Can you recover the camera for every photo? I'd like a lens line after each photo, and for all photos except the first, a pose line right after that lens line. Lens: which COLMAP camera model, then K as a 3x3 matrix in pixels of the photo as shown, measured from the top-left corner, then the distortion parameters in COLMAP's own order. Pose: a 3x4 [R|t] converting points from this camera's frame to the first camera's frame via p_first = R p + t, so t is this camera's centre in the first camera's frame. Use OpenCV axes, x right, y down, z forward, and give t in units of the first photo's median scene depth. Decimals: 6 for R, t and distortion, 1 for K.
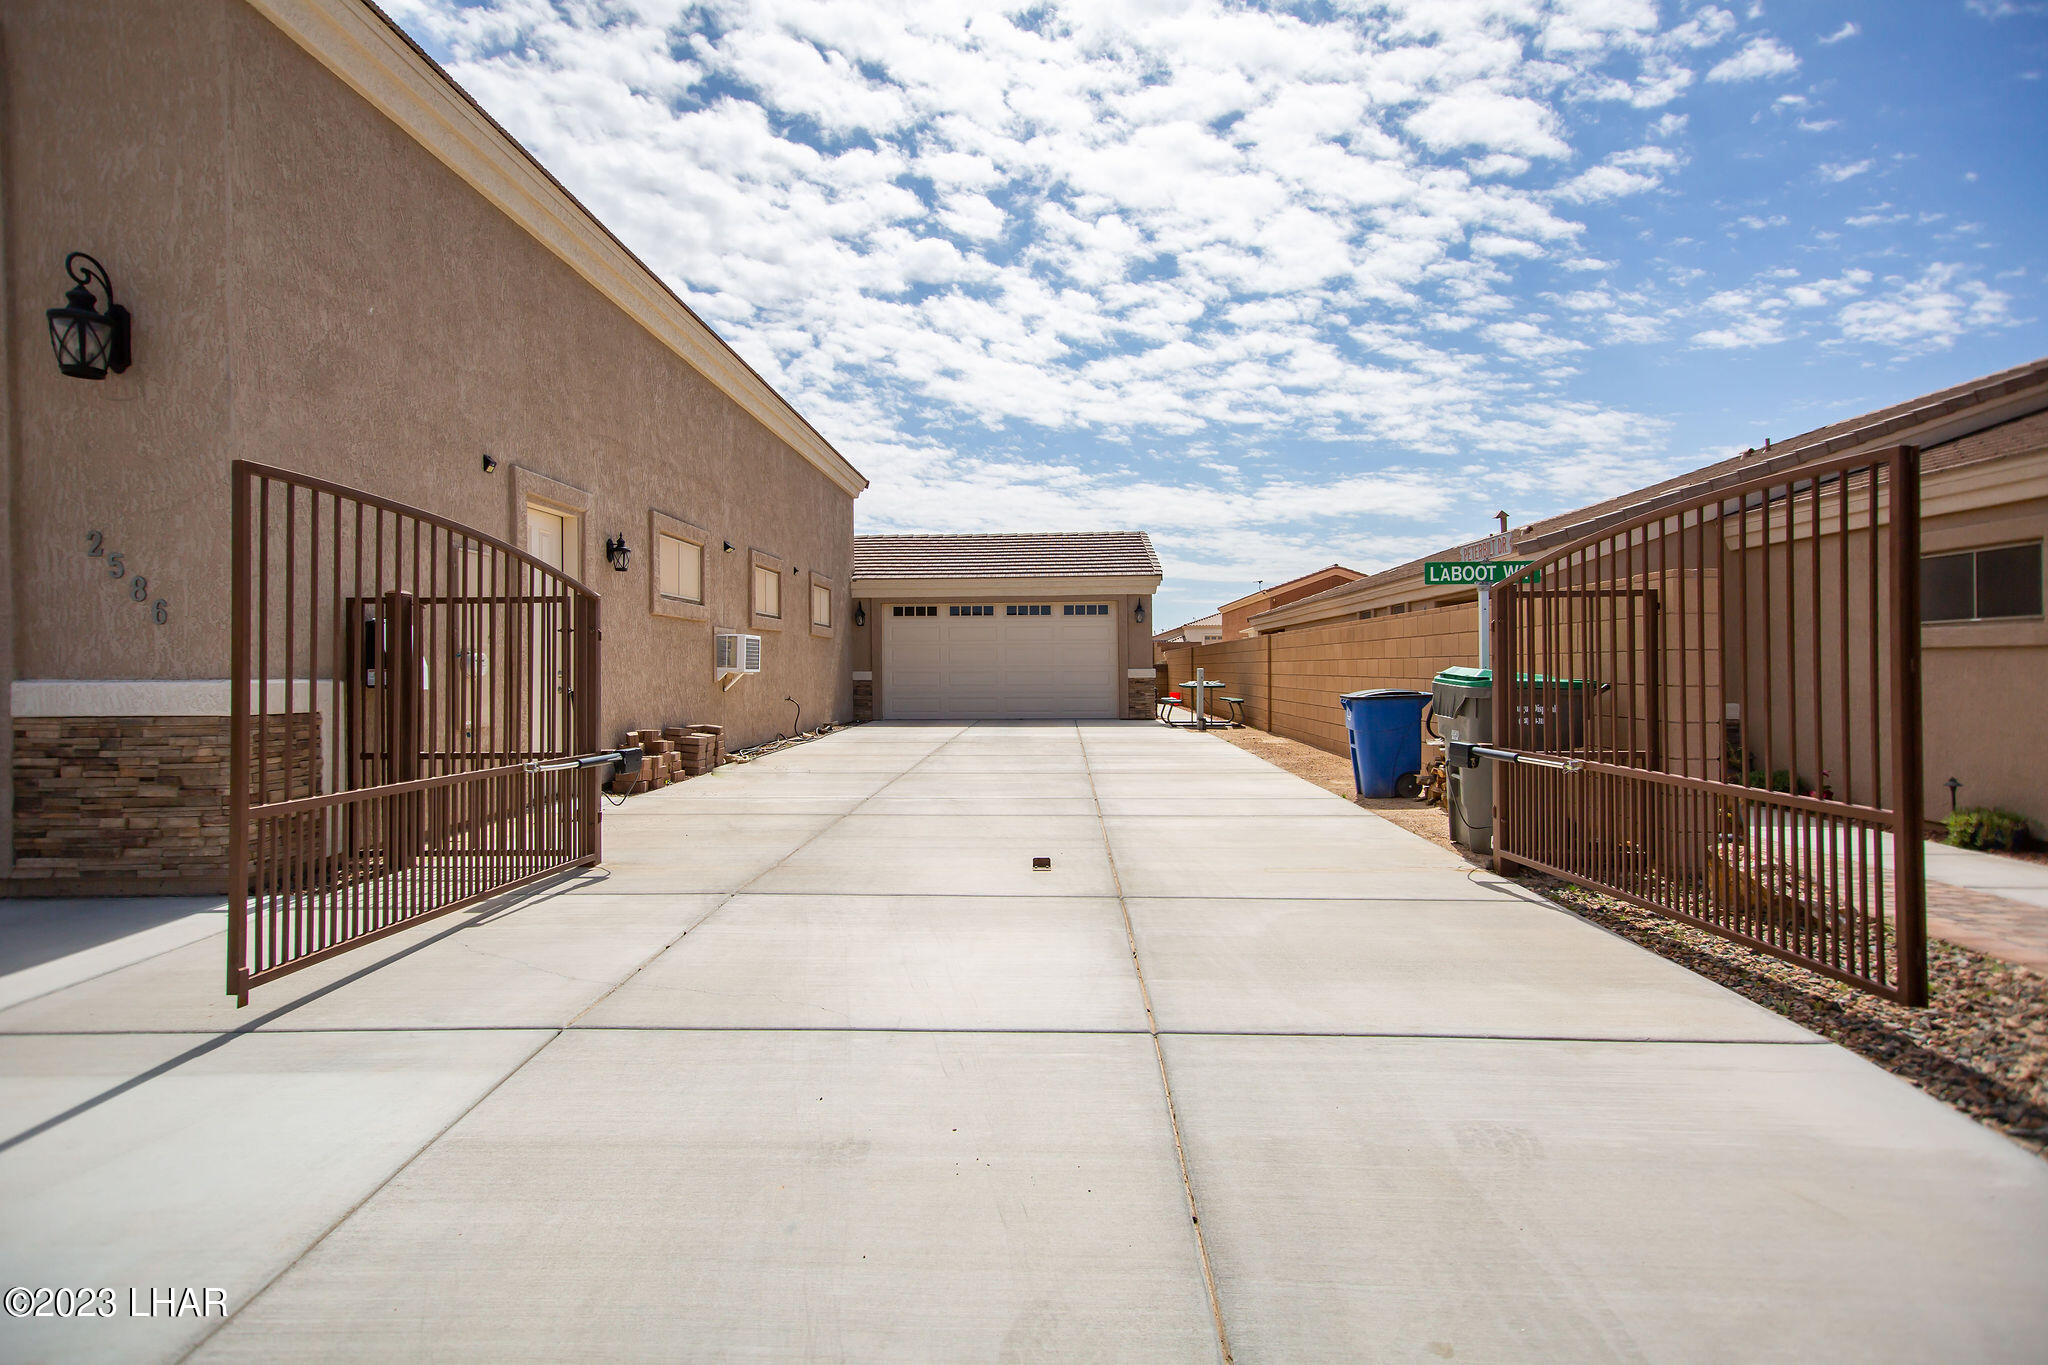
lens RADIAL K [[1035.5, 0, 1009.5], [0, 1035.5, 669.2], [0, 0, 1]] dist [0.003026, 0.018871]
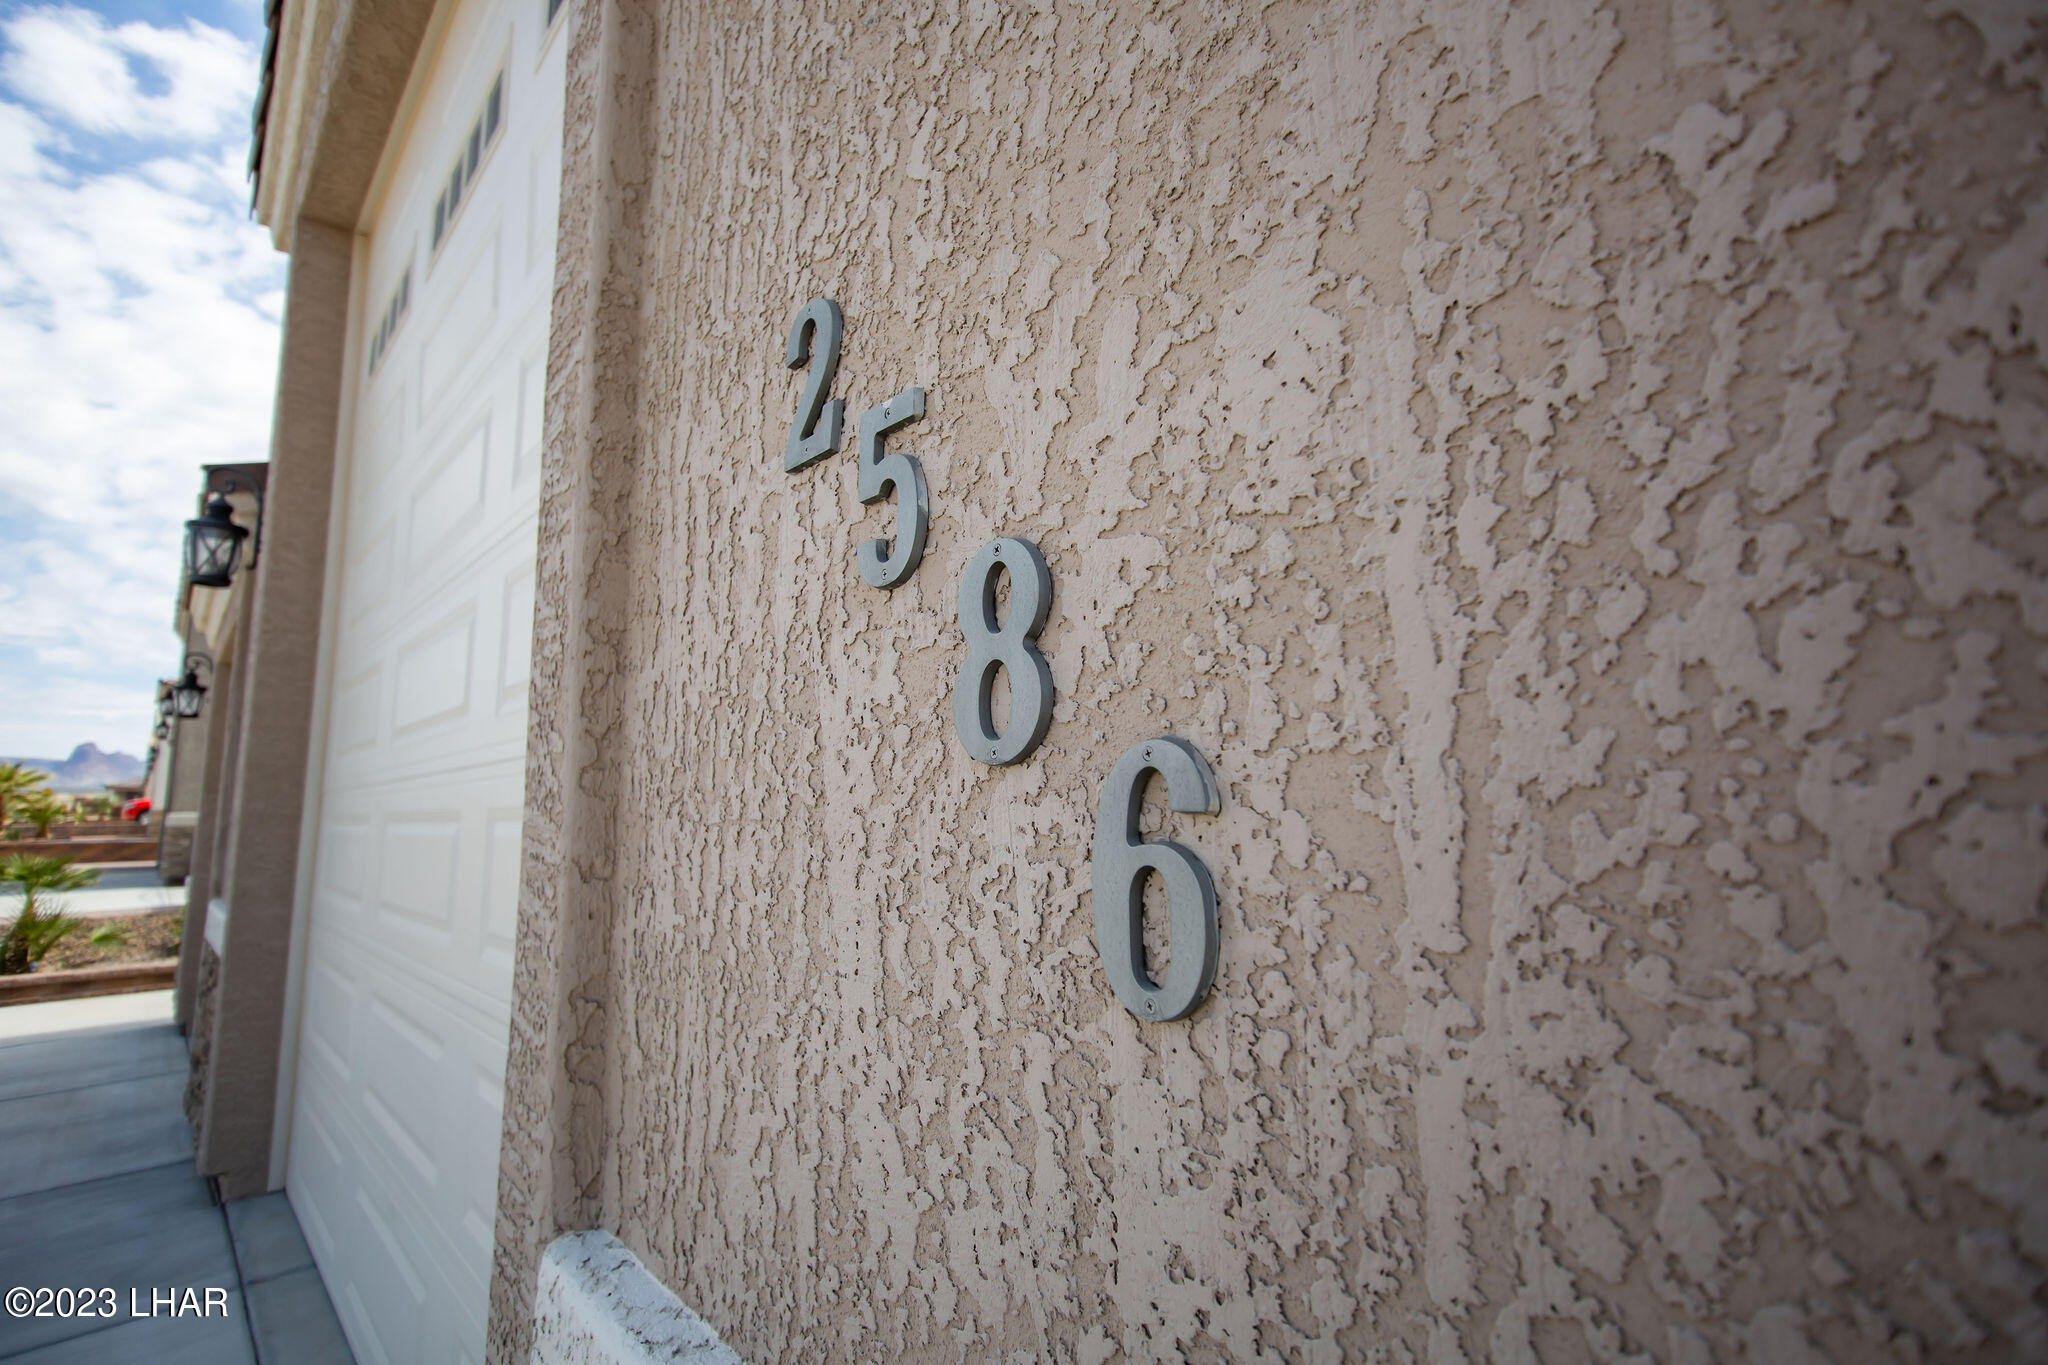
lens RADIAL K [[1035.5, 0, 1009.5], [0, 1035.5, 669.2], [0, 0, 1]] dist [0.003026, 0.018871]
pose [[0.677999, -0.107860, -0.727106, -0.751333], [0.003620, 0.989654, -0.143432, -0.058756], [0.735054, 0.094615, 0.671375, 0.926082]]
